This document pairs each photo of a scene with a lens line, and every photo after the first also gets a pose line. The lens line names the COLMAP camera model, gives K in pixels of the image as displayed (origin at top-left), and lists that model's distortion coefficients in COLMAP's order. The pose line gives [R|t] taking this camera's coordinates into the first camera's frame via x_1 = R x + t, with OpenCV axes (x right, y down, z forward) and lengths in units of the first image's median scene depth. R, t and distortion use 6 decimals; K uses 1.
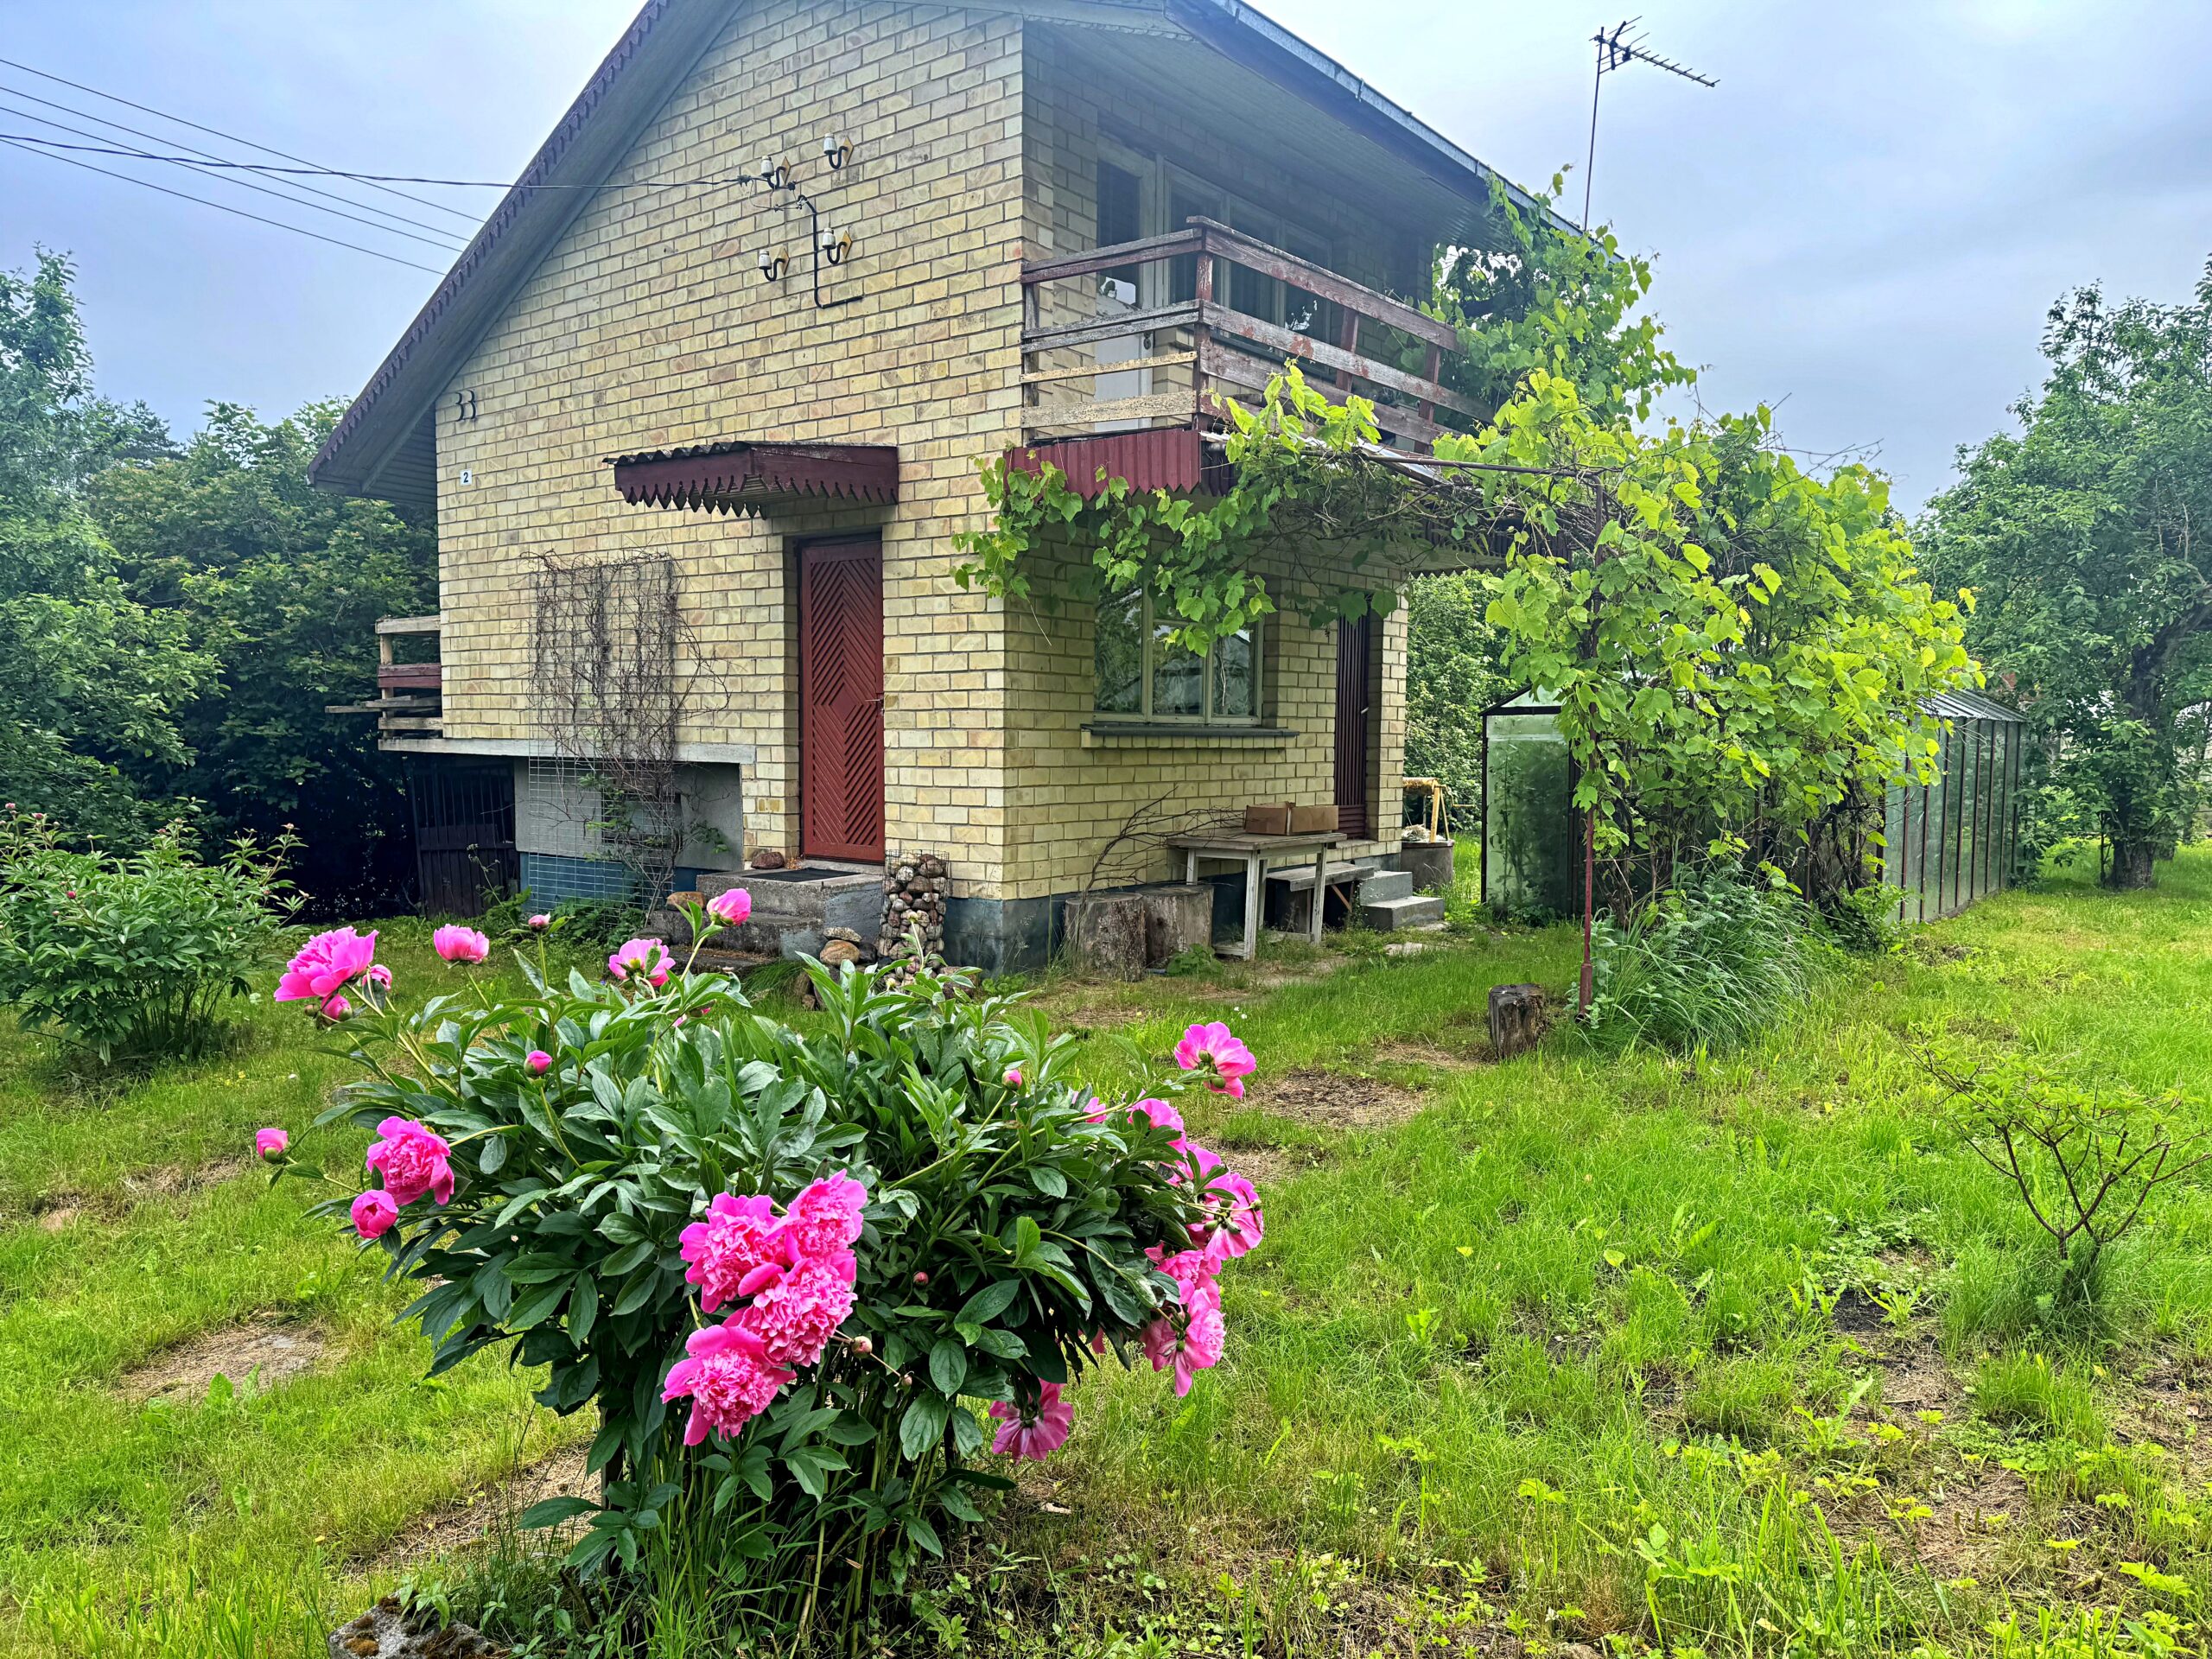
lens RADIAL K [[1539.6, 0, 1106.0], [0, 1539.6, 829.5], [0, 0, 1]] dist [0.200832, -0.401934]
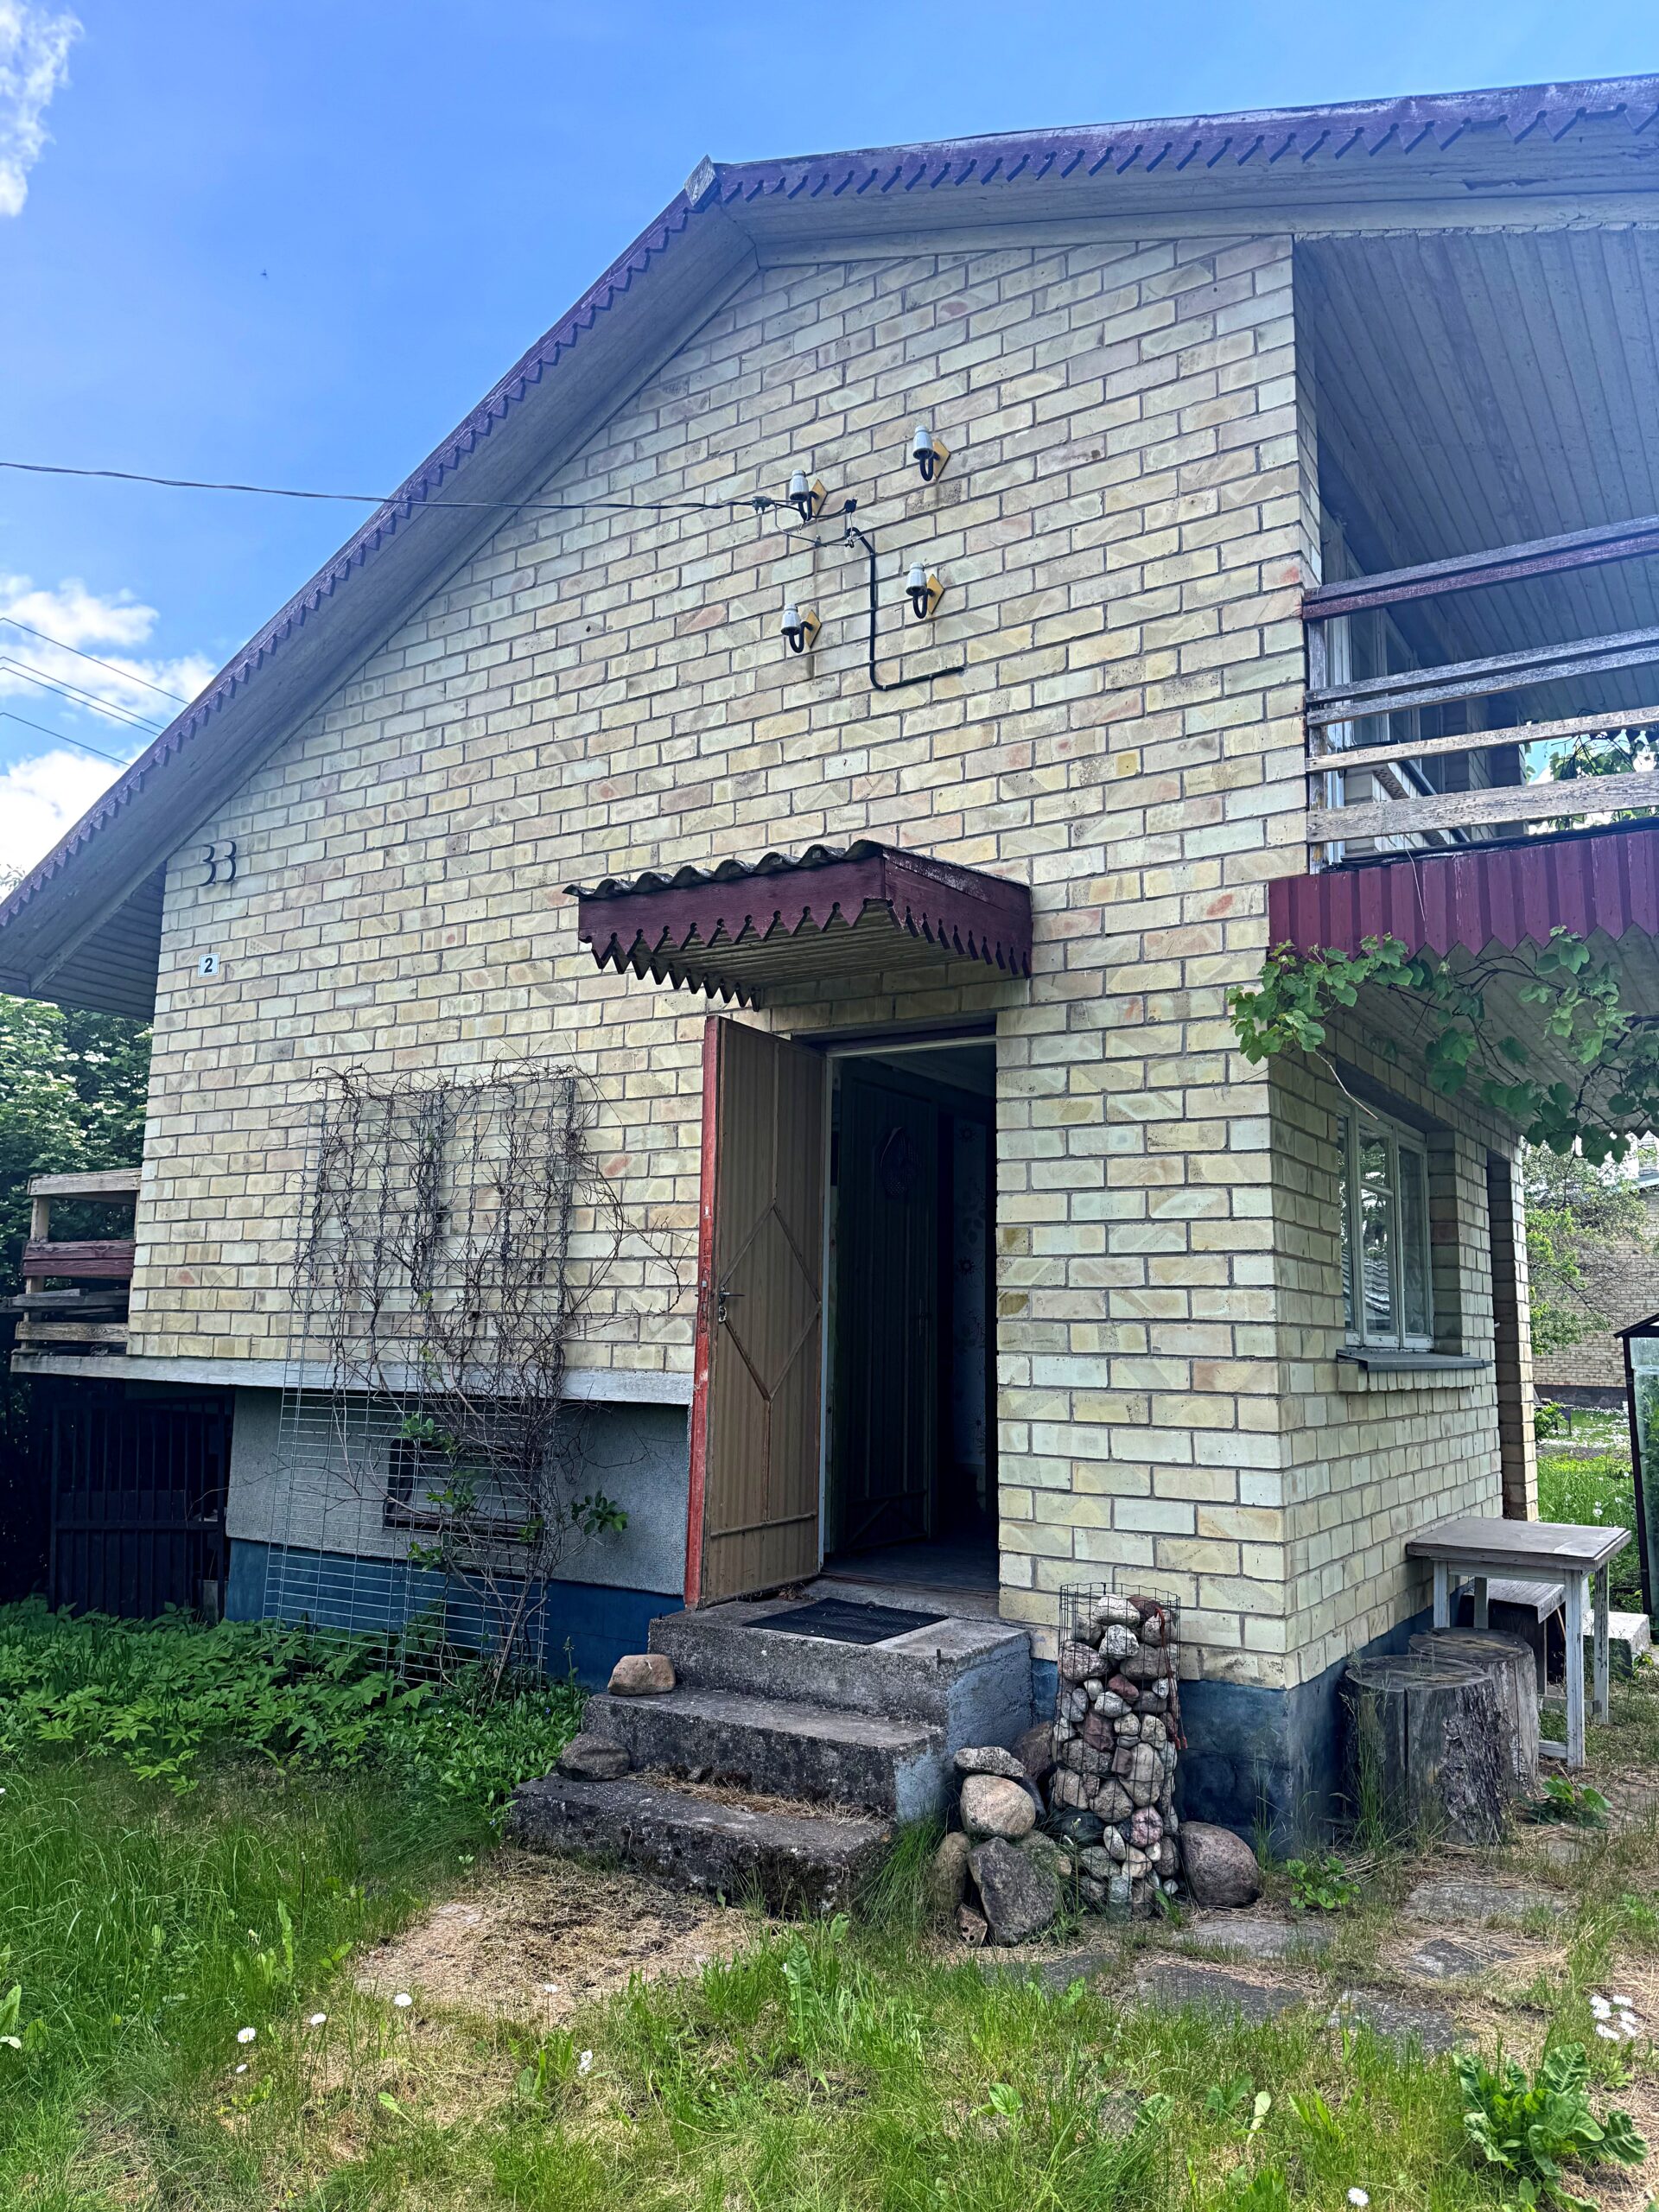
lens RADIAL K [[1539.6, 0, 817.8], [0, 1539.6, 1099.2], [0, 0, 1]] dist [0.200832, -0.401934]
pose [[0.995183, 0.024724, 0.094866, -0.240106], [-0.004513, 0.978204, -0.207595, -0.033154], [-0.097931, 0.206167, 0.973604, 0.381014]]
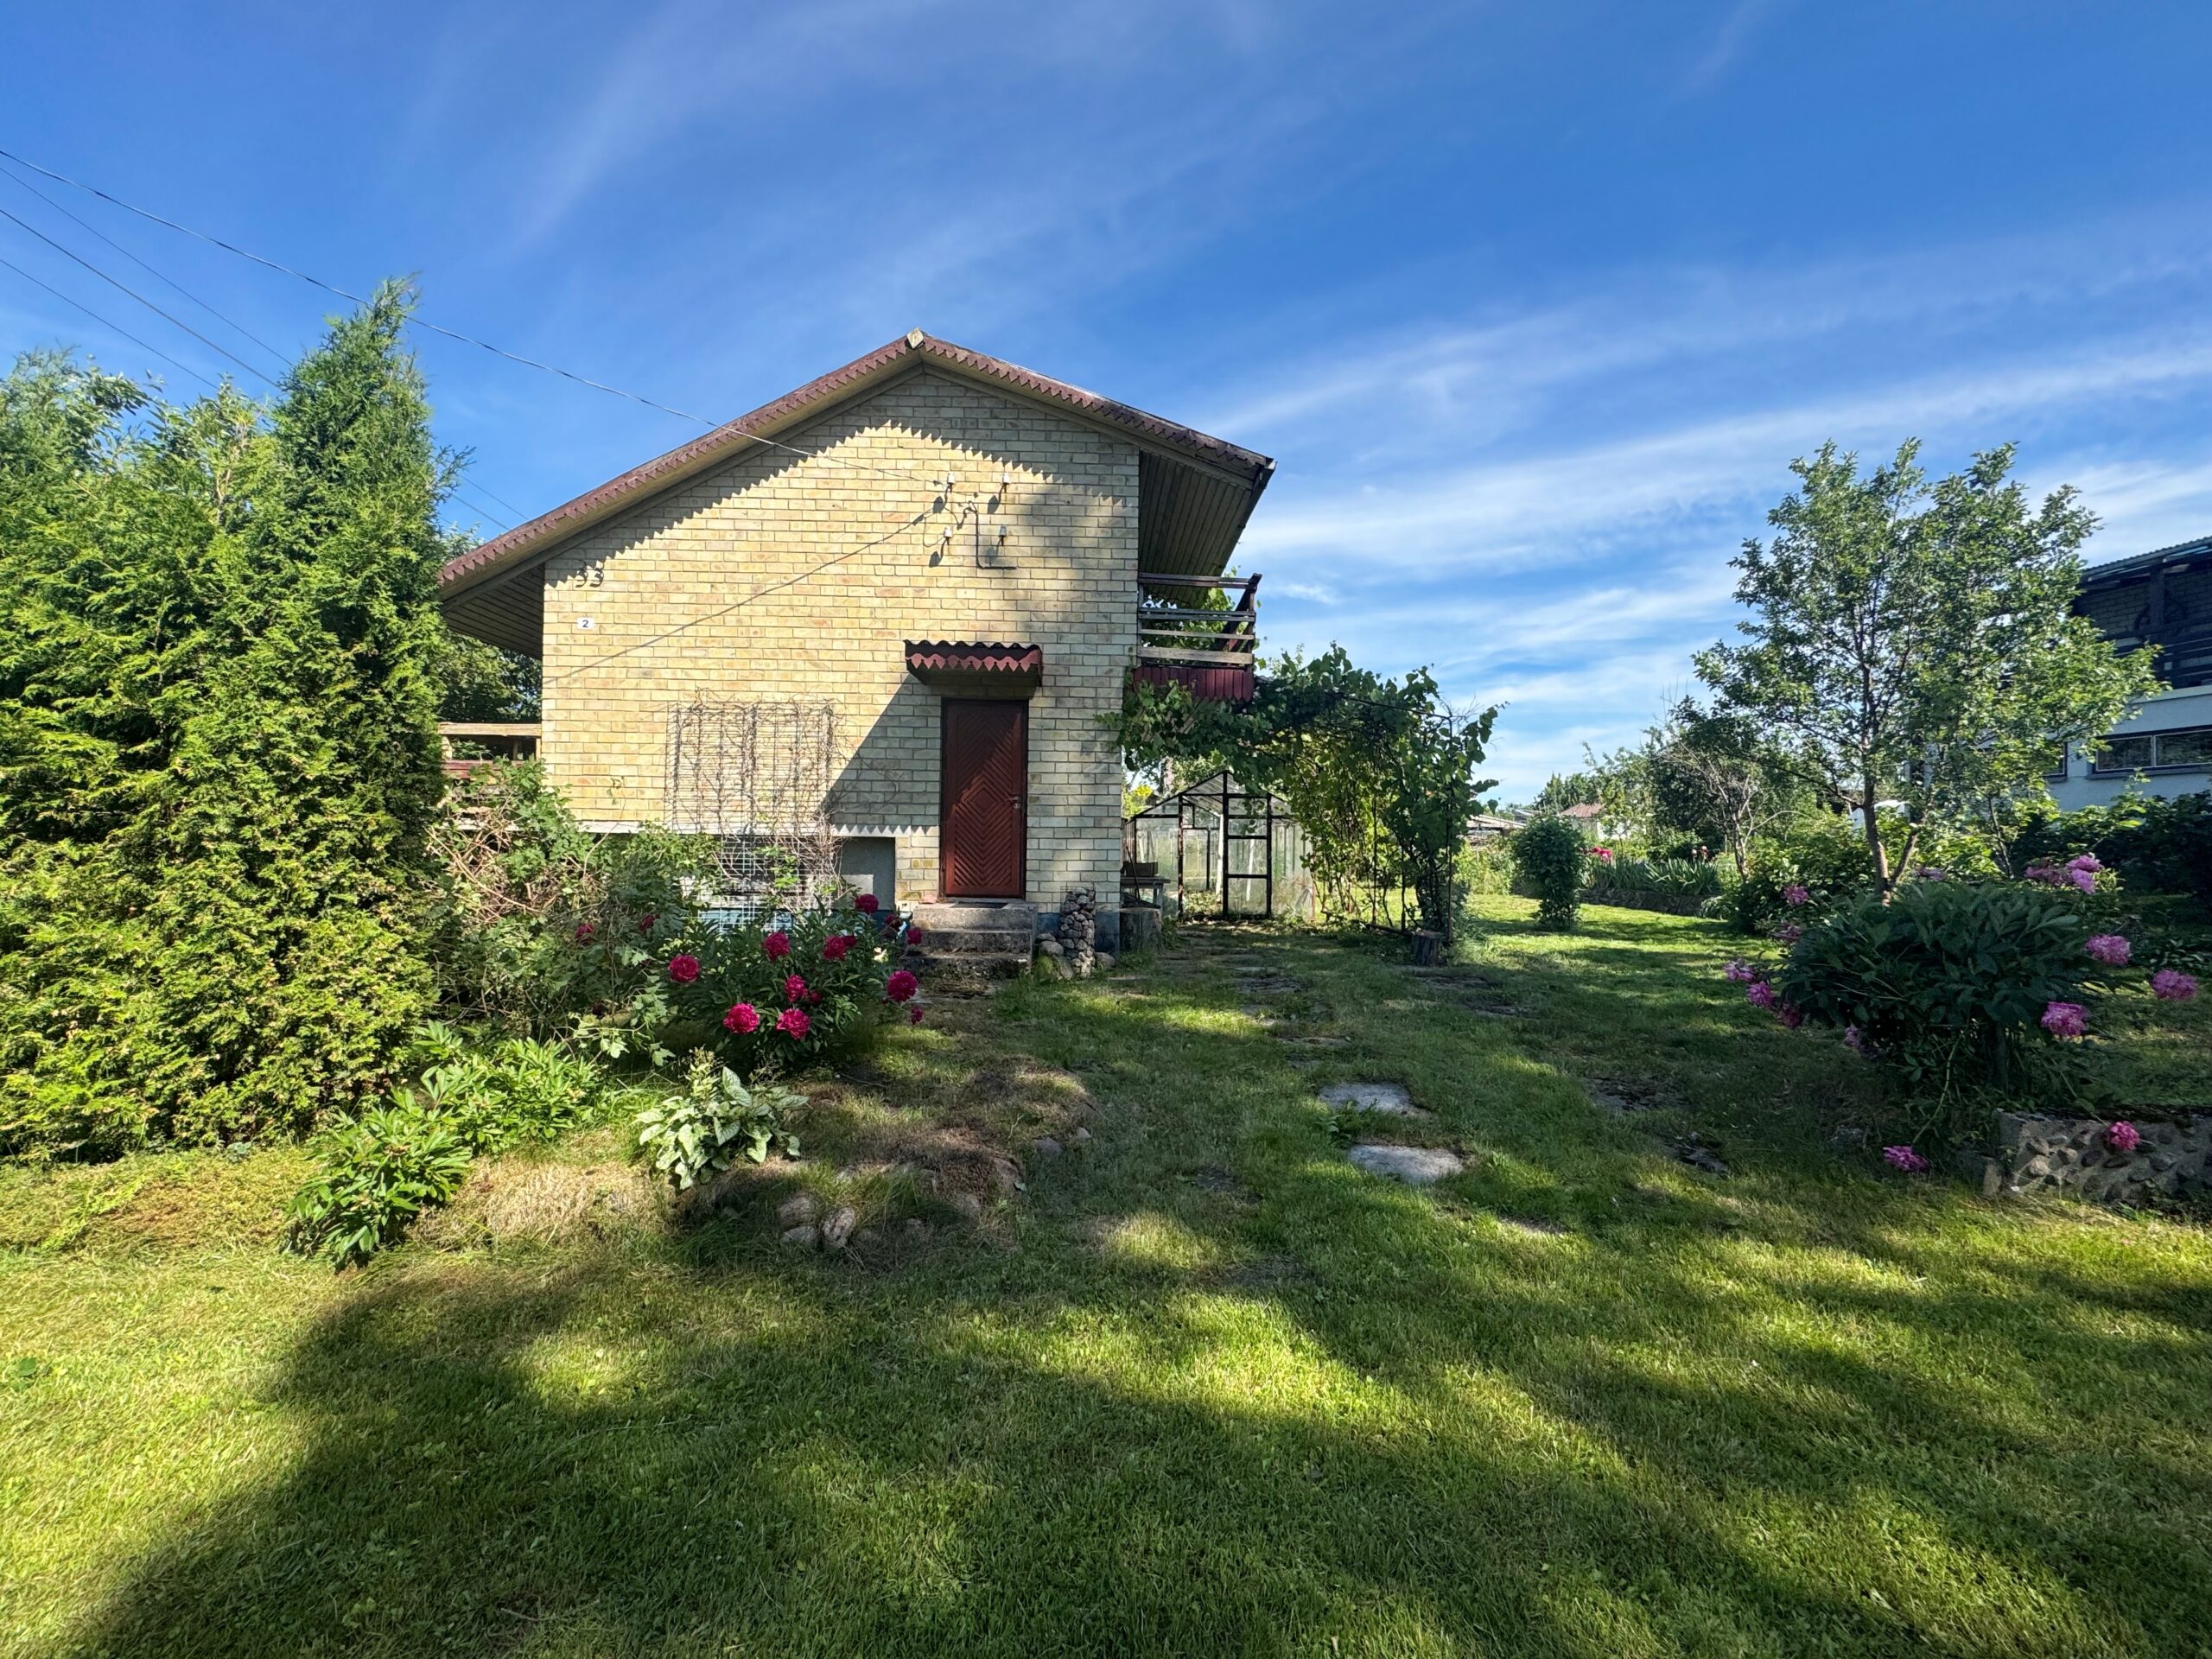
lens RADIAL K [[891.1, 0, 1108.1], [0, 891.1, 830.0], [0, 0, 1]] dist [0.001628, 0.000092]
pose [[0.769924, 0.012465, 0.638014, -0.623787], [0.032275, 0.997769, -0.058441, 0.008728], [-0.637319, 0.065587, 0.767804, 0.180041]]
